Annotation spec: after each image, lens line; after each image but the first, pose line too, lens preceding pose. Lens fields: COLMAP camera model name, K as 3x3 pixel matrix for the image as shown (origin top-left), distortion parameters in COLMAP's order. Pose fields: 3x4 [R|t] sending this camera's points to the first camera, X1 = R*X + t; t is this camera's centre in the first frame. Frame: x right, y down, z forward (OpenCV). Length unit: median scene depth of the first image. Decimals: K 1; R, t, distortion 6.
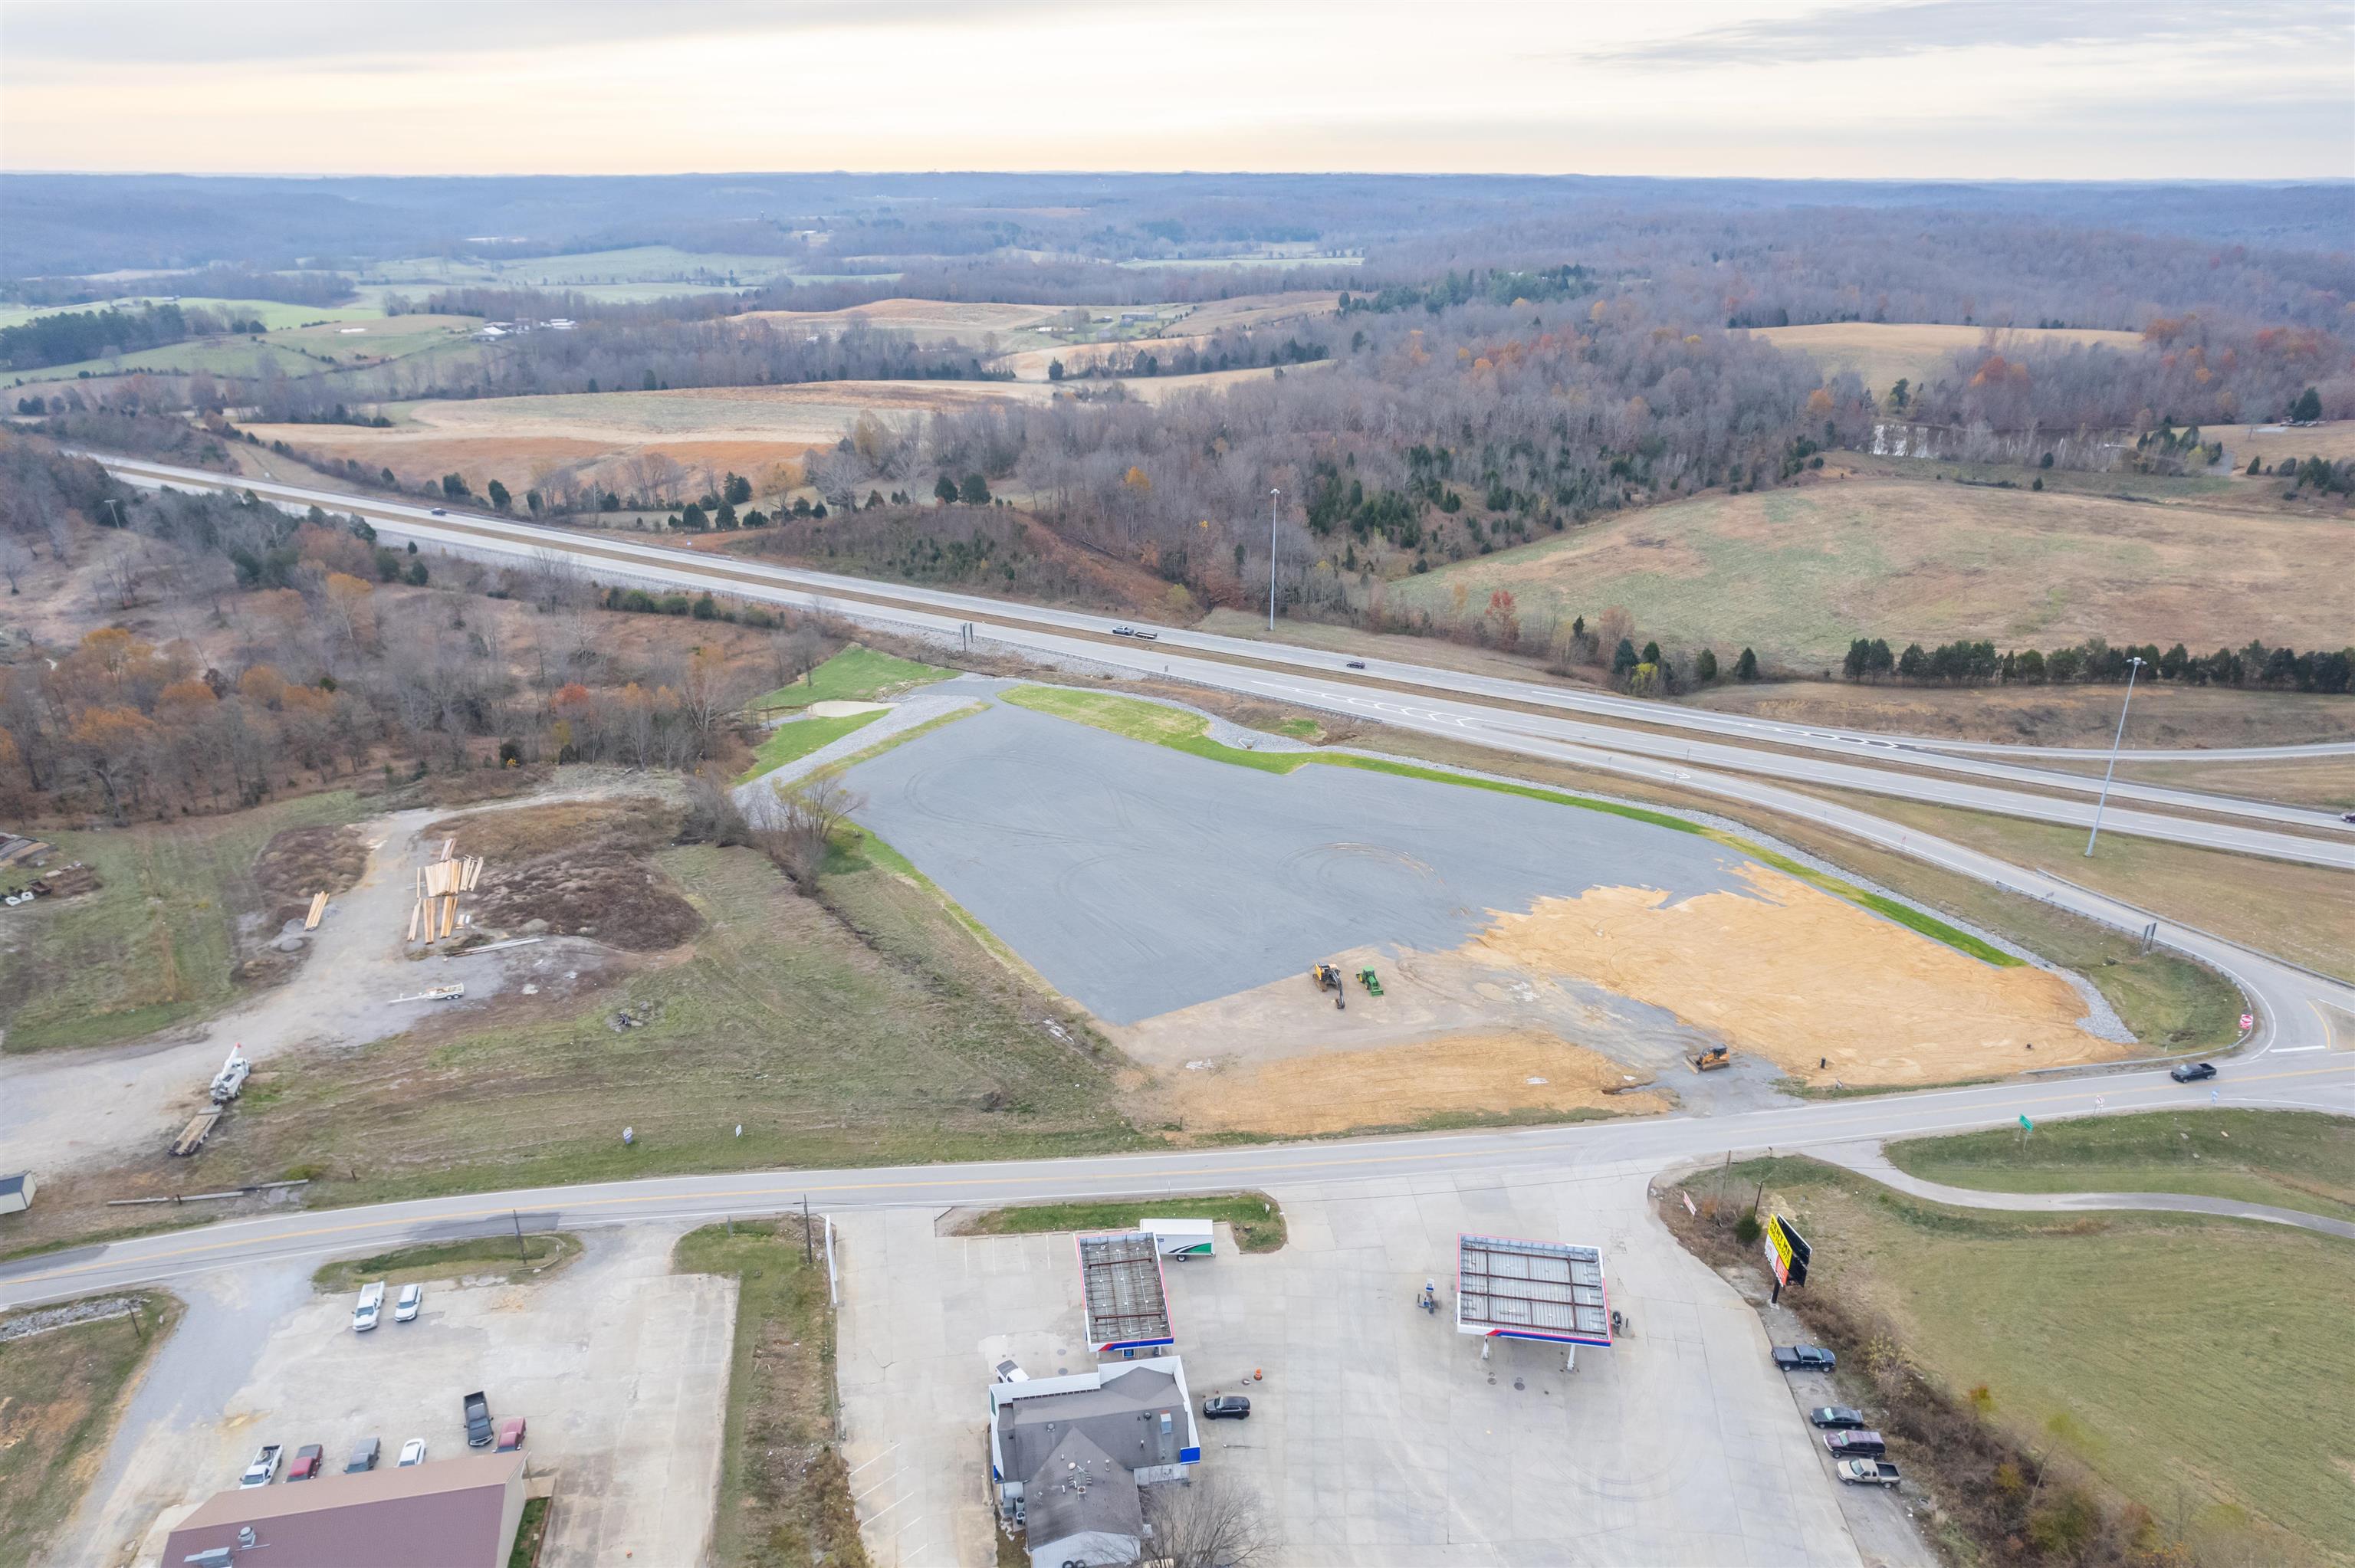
lens RADIAL K [[1505.7, 0, 1183.0], [0, 1505.7, 786.6], [0, 0, 1]] dist [-0.066200, 0.066156]
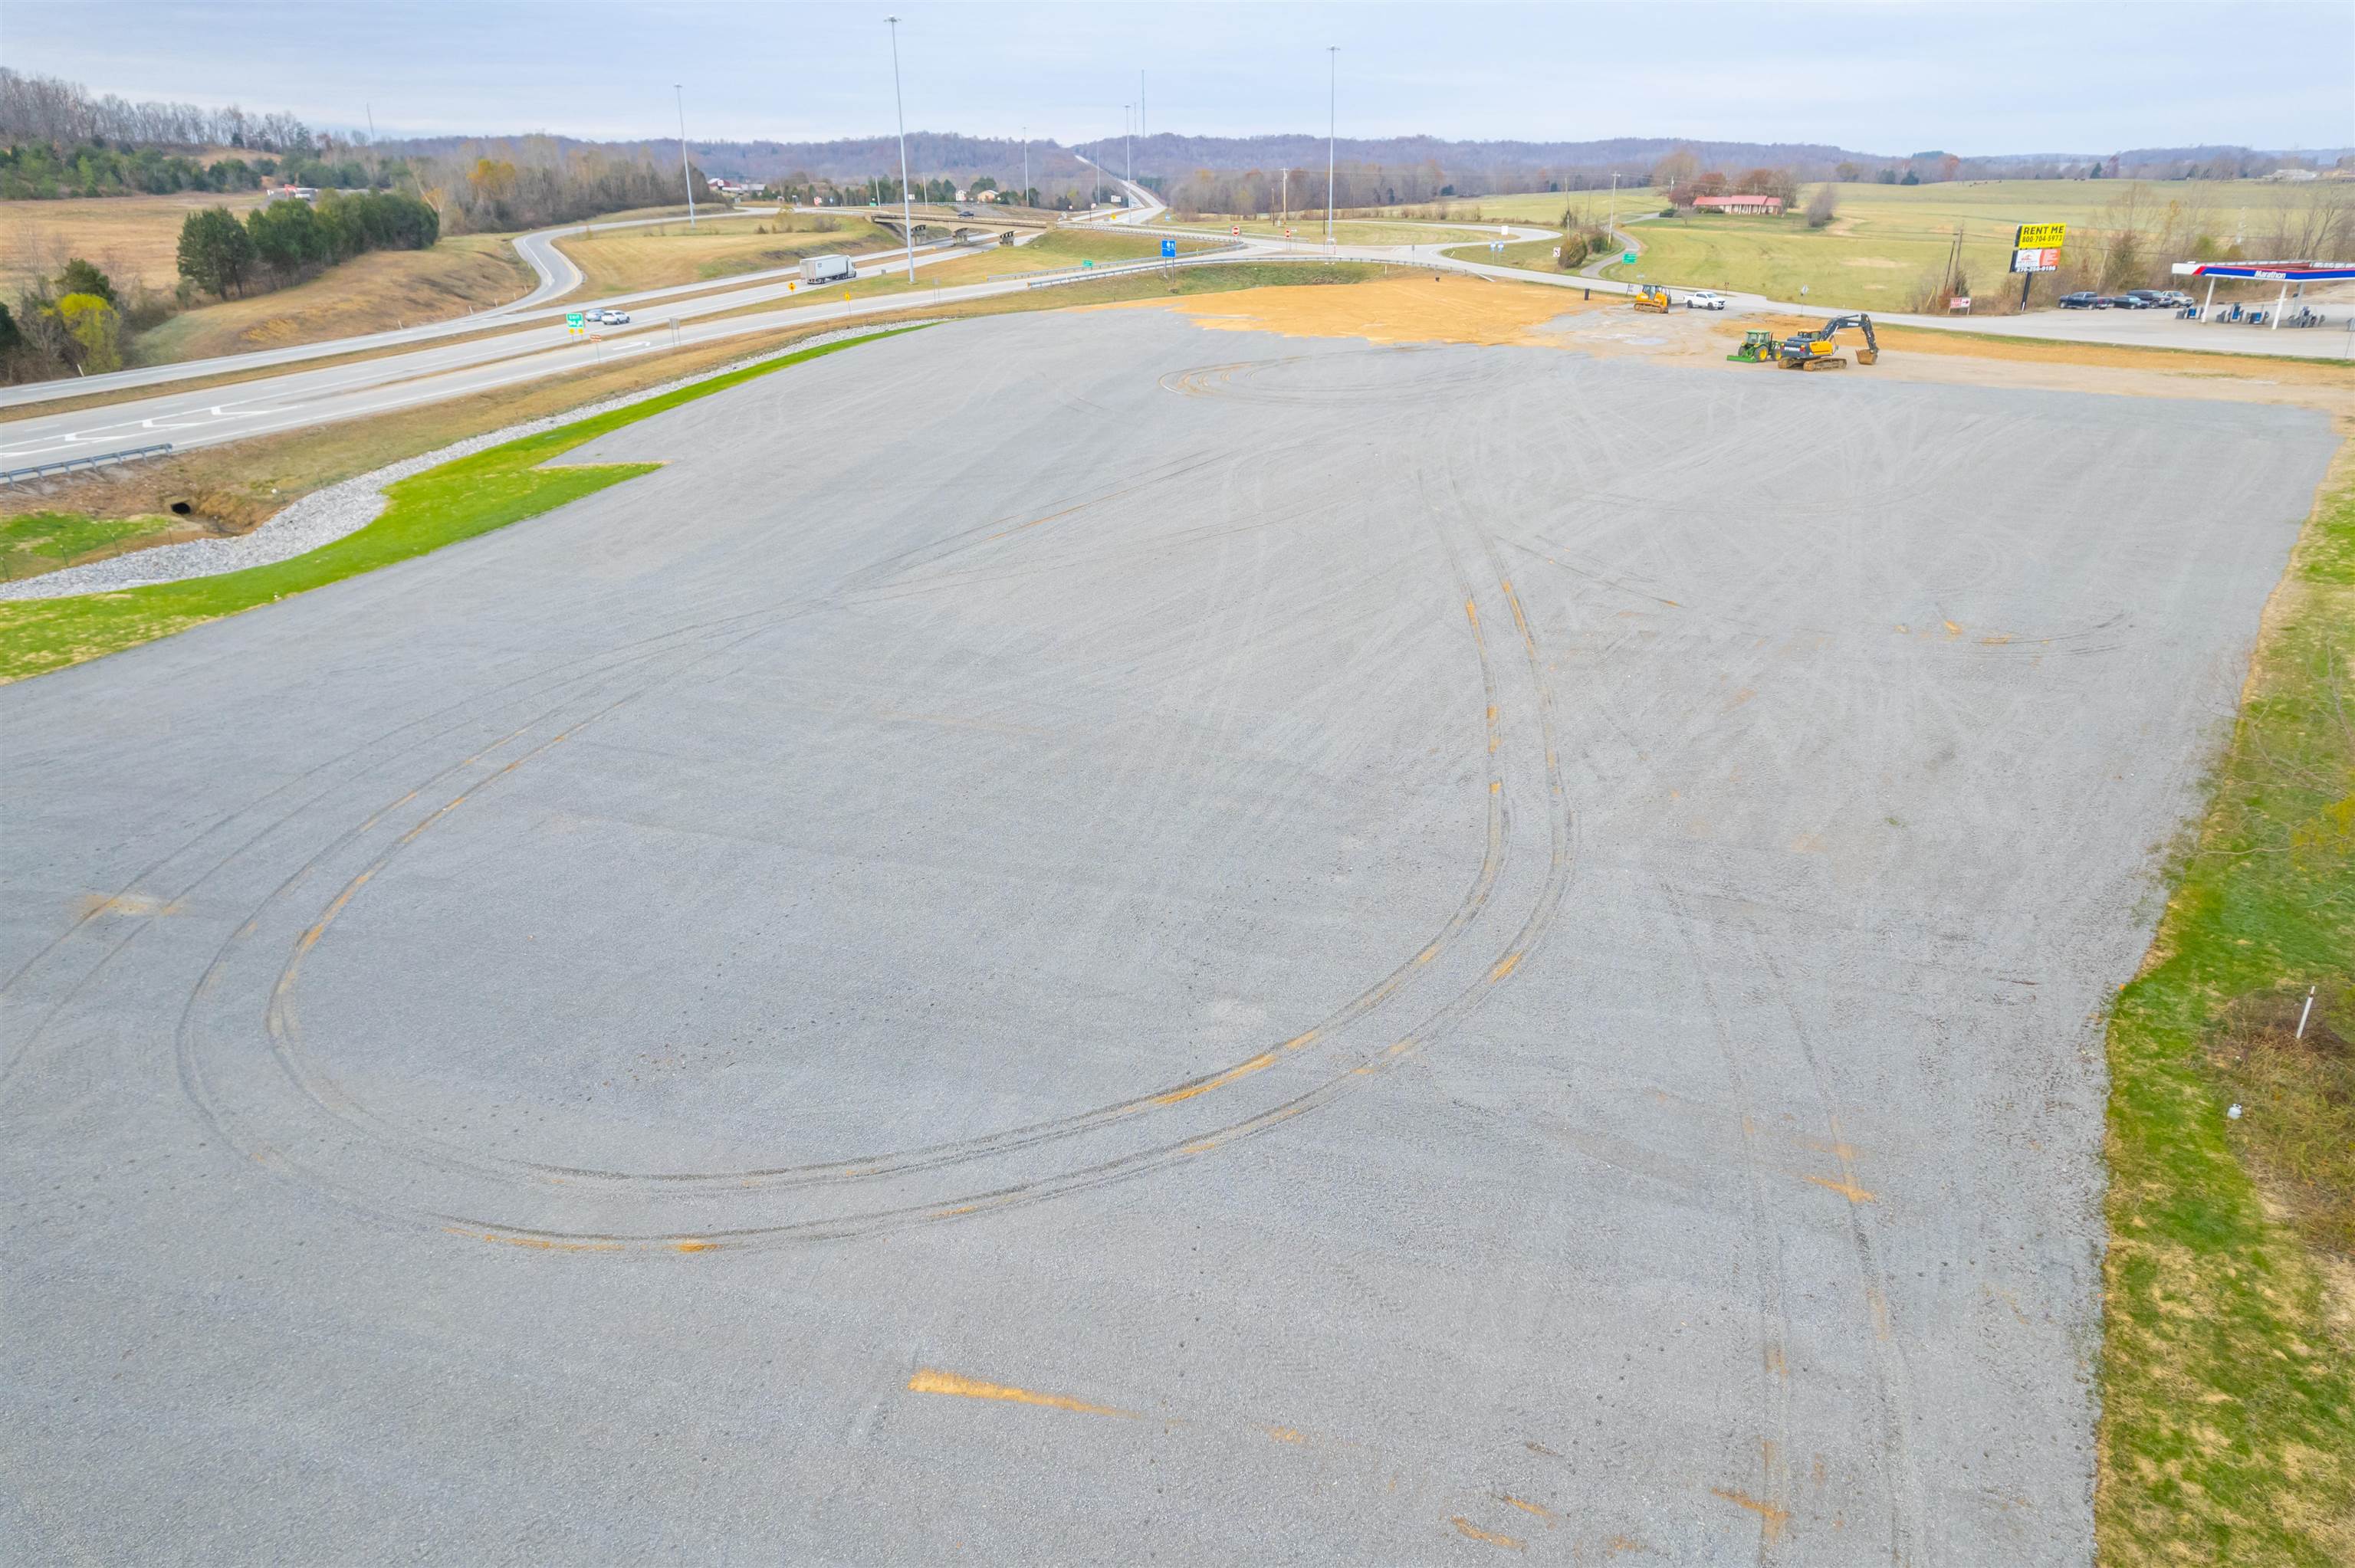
lens RADIAL K [[1505.7, 0, 1181.0], [0, 1505.7, 793.6], [0, 0, 1]] dist [-0.066200, 0.066156]
pose [[-0.322937, -0.365768, 0.872883, -0.292084], [0.372507, 0.798731, 0.472511, -0.067054], [-0.870029, 0.477747, -0.121689, 1.123907]]
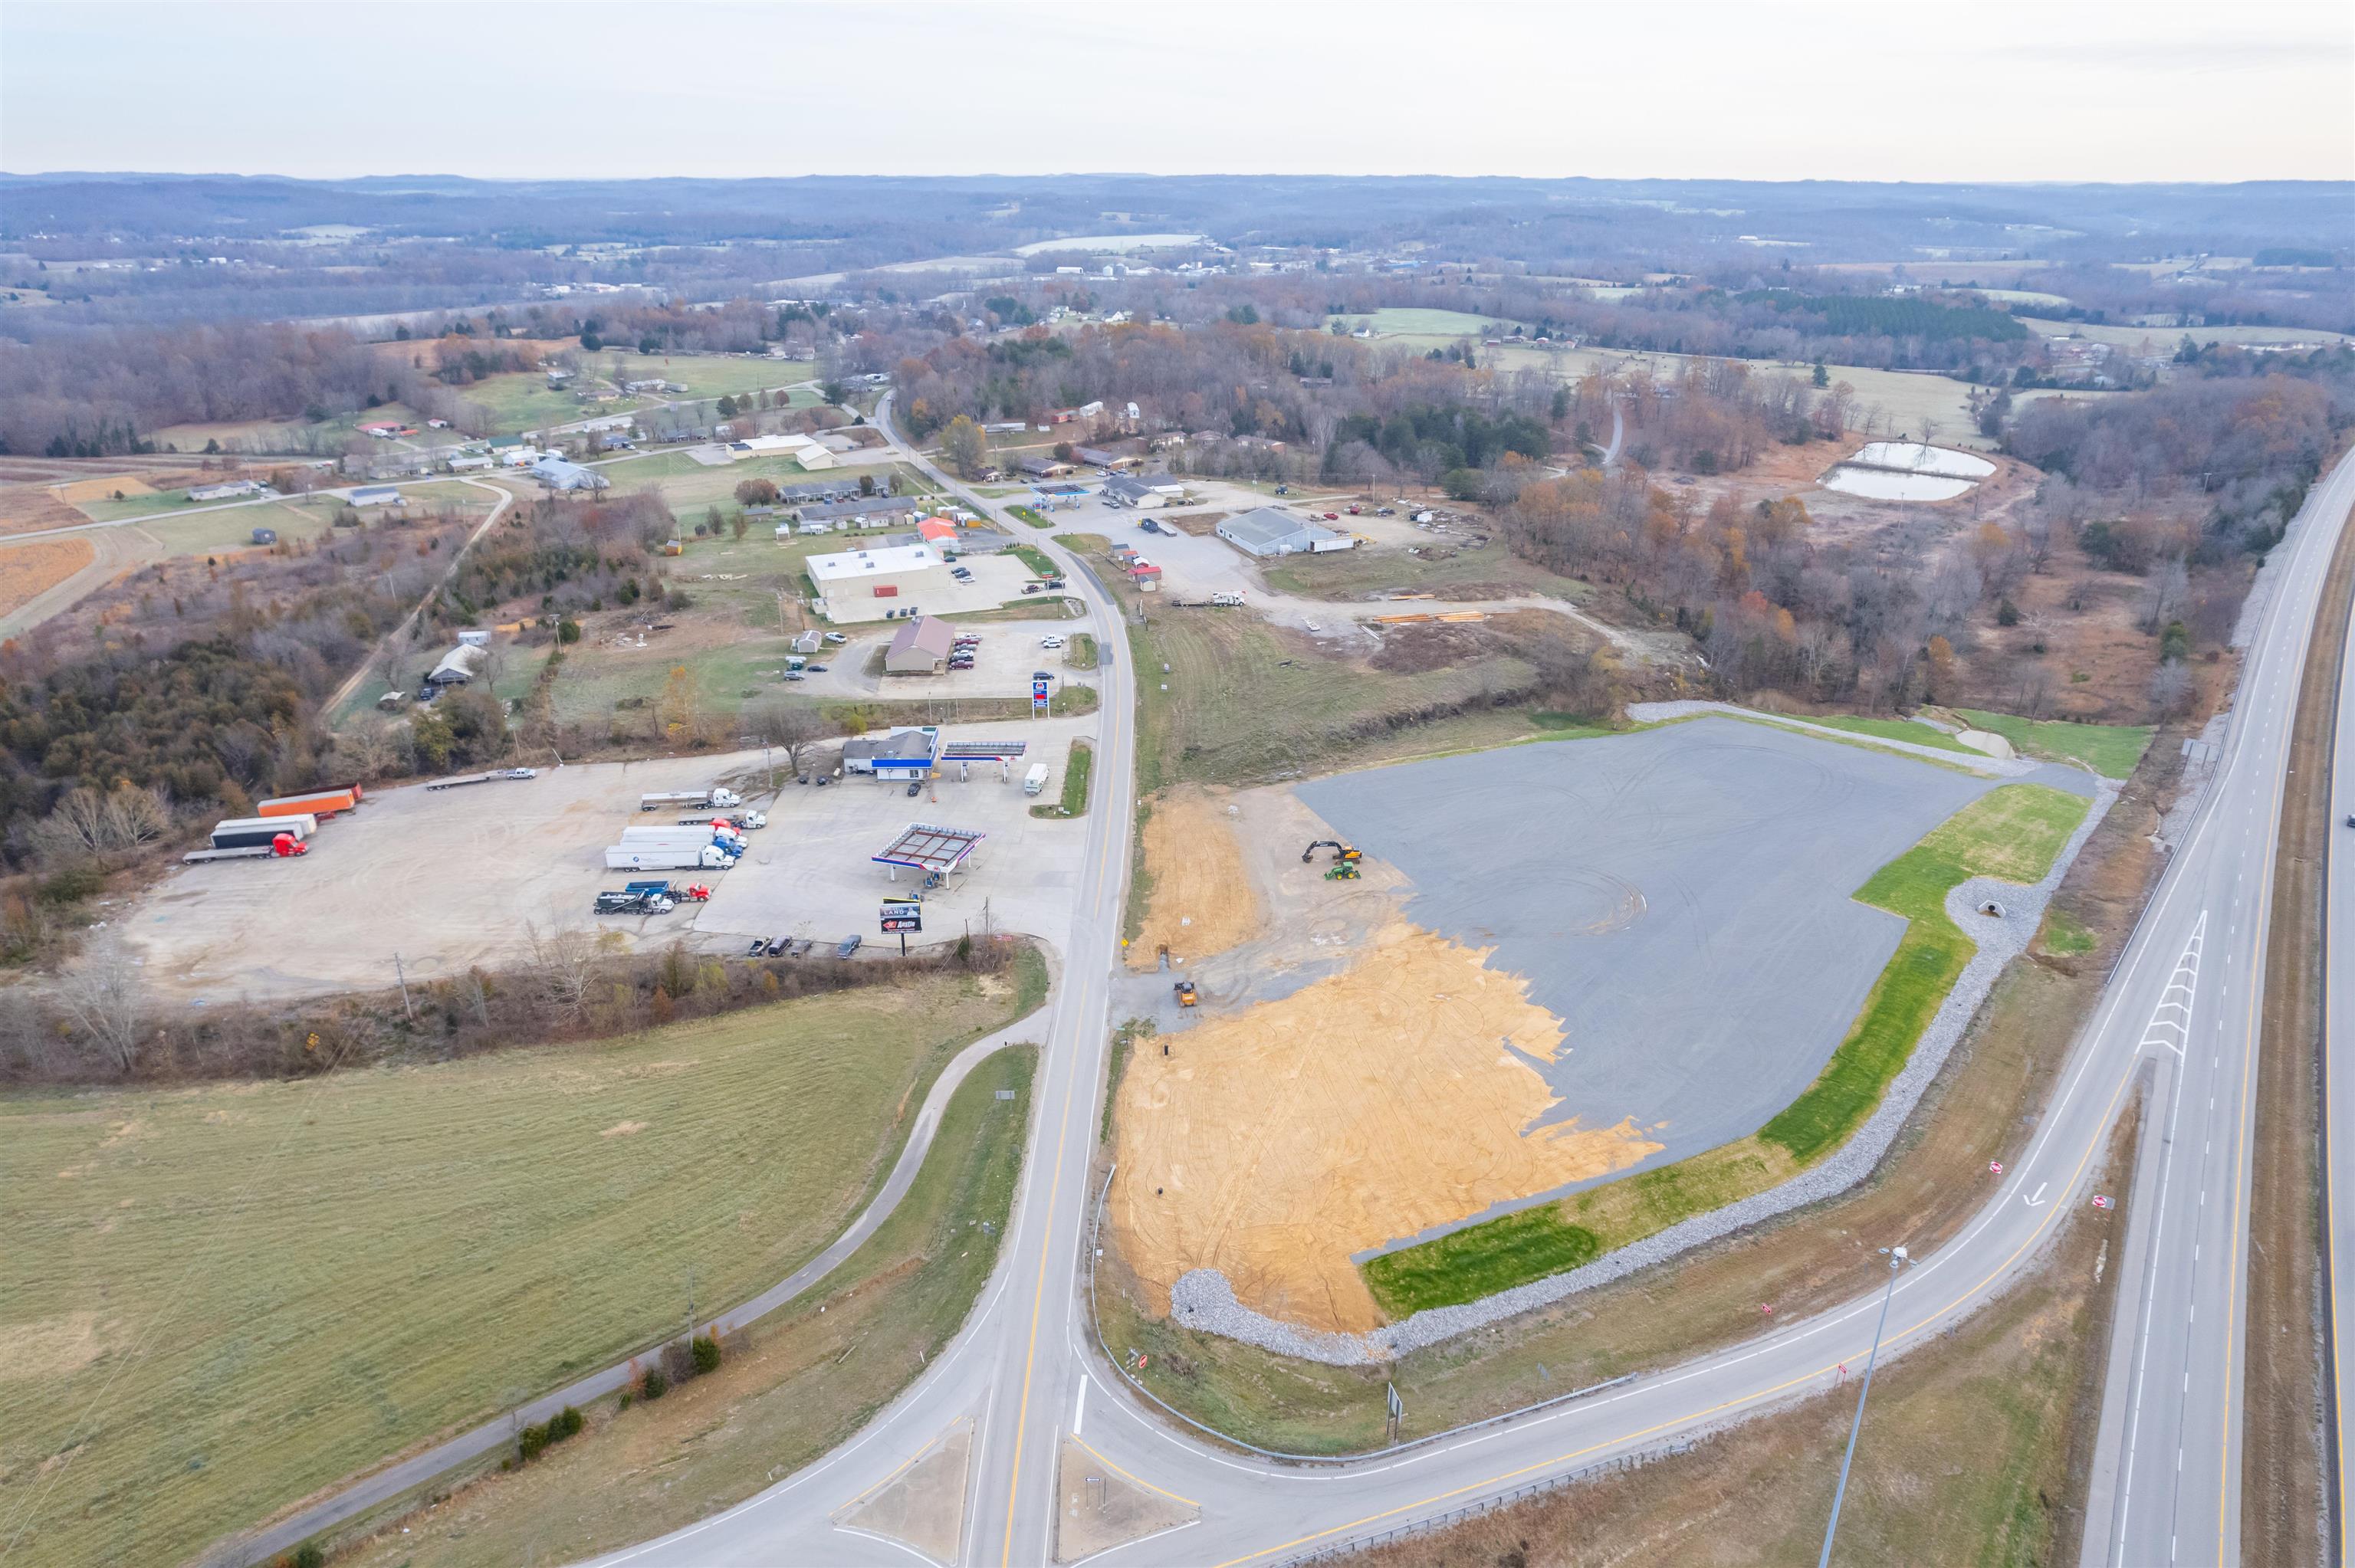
lens RADIAL K [[1505.7, 0, 1182.5], [0, 1505.7, 790.1], [0, 0, 1]] dist [-0.066200, 0.066156]
pose [[-0.143009, 0.377523, -0.914891, 0.997708], [-0.383368, 0.831098, 0.402872, -0.290871], [0.912457, 0.408354, 0.025876, 0.700445]]
